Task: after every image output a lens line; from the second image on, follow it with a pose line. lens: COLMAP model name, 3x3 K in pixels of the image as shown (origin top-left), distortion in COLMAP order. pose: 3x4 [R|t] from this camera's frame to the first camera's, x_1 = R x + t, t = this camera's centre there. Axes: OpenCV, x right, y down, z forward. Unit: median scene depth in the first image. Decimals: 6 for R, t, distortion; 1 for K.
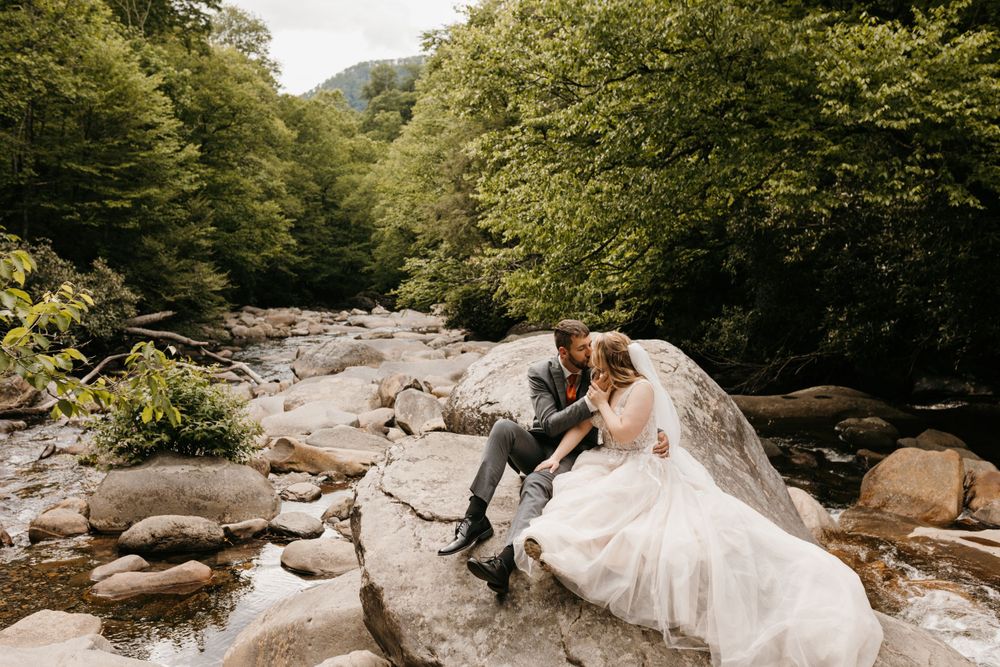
lens RADIAL K [[942.4, 0, 496.0], [0, 942.4, 336.3], [0, 0, 1]] dist [-0.001249, 0.000000]
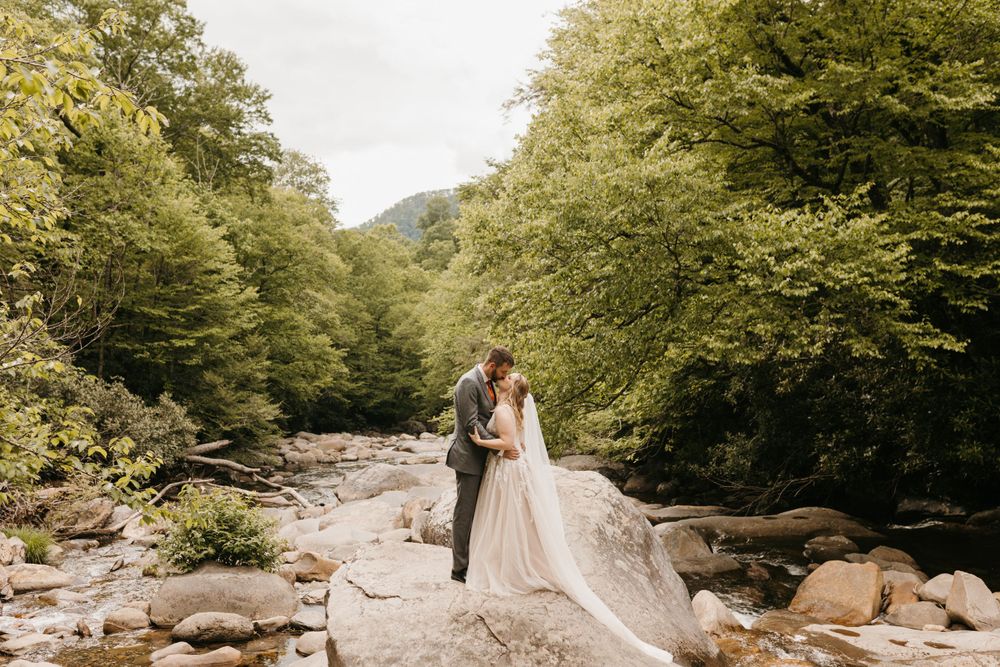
lens RADIAL K [[942.4, 0, 494.4], [0, 942.4, 334.6], [0, 0, 1]] dist [-0.001249, 0.000000]
pose [[0.998066, -0.014936, -0.060348, 0.042426], [0.006954, 0.991440, -0.130375, -0.004873], [0.061779, 0.129703, 0.989626, -0.103409]]
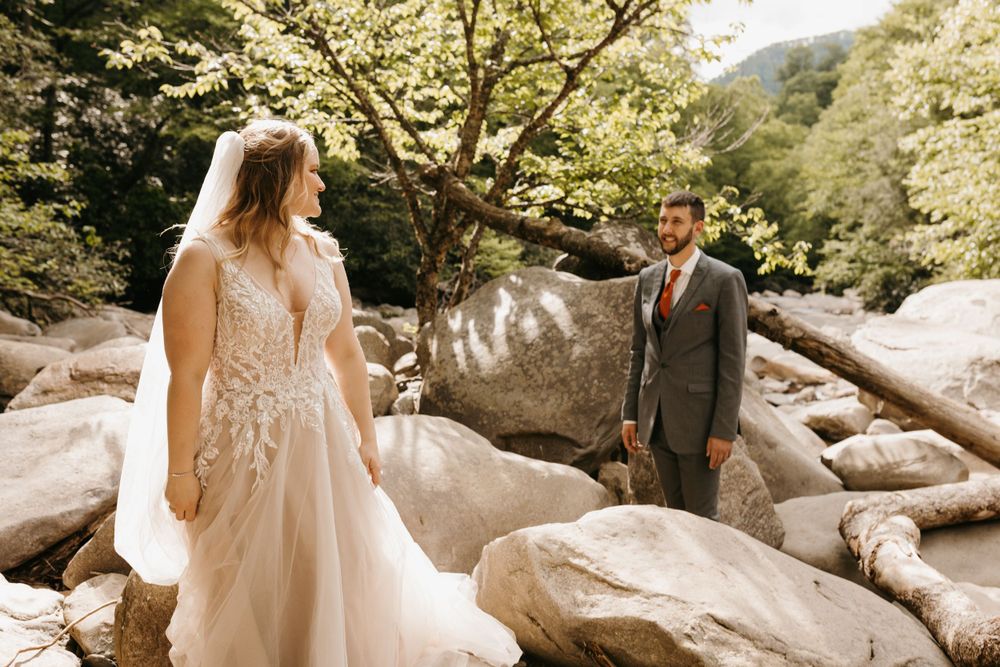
lens RADIAL K [[942.4, 0, 496.3], [0, 942.4, 339.6], [0, 0, 1]] dist [-0.001249, 0.000000]
pose [[0.914457, 0.048944, -0.401712, -0.007709], [-0.041850, 0.998774, 0.026422, 0.029589], [0.402513, -0.007351, 0.915385, -0.220933]]
